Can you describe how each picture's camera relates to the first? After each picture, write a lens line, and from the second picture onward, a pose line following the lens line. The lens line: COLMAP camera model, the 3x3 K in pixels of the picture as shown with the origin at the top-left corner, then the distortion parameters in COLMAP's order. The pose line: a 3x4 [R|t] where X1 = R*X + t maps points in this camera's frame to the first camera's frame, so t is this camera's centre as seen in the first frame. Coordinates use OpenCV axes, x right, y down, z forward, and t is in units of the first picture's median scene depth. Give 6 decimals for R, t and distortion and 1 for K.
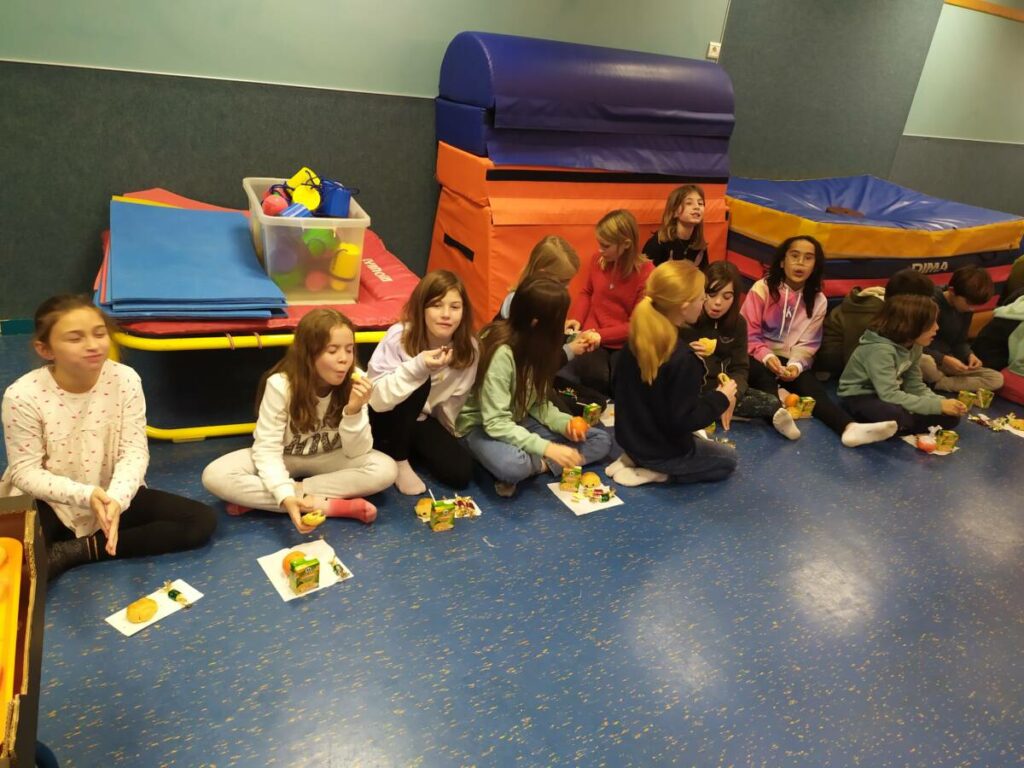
lens RADIAL K [[810.1, 0, 511.9], [0, 810.1, 370.9], [0, 0, 1]] dist [0.117822, -0.089188]
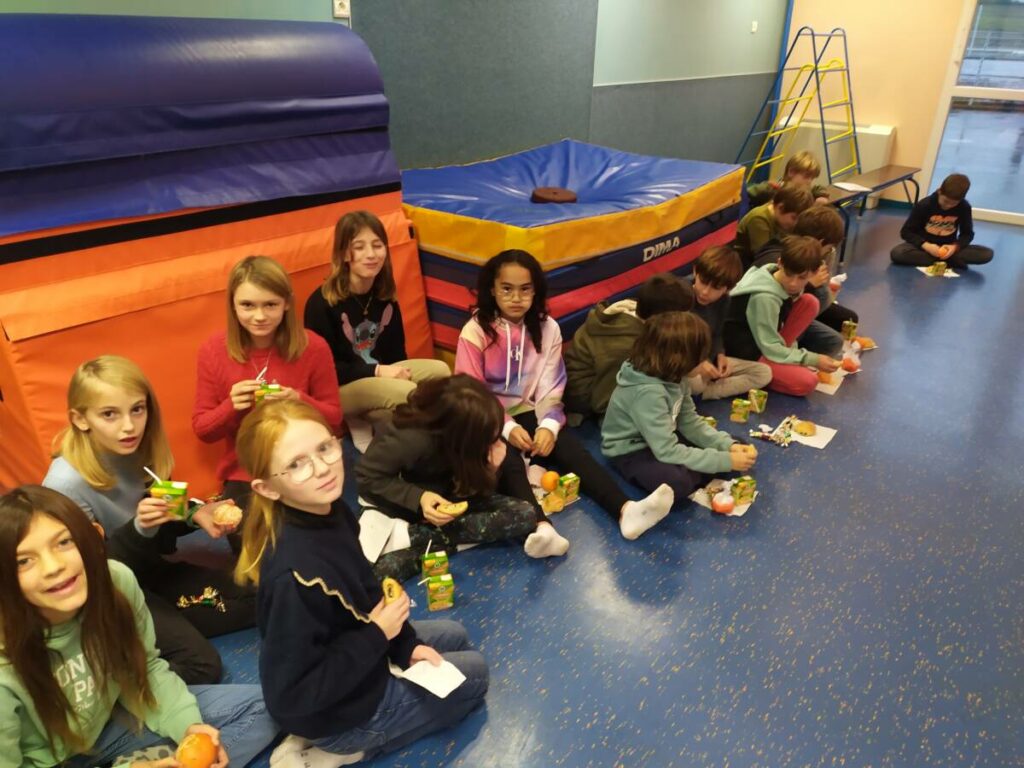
lens RADIAL K [[810.1, 0, 511.9], [0, 810.1, 370.9], [0, 0, 1]] dist [0.117822, -0.089188]
pose [[0.931554, -0.235520, 0.277014, 0.131142], [0.224465, 0.971860, 0.071446, -0.114817], [-0.286046, -0.004376, 0.958206, 0.313719]]
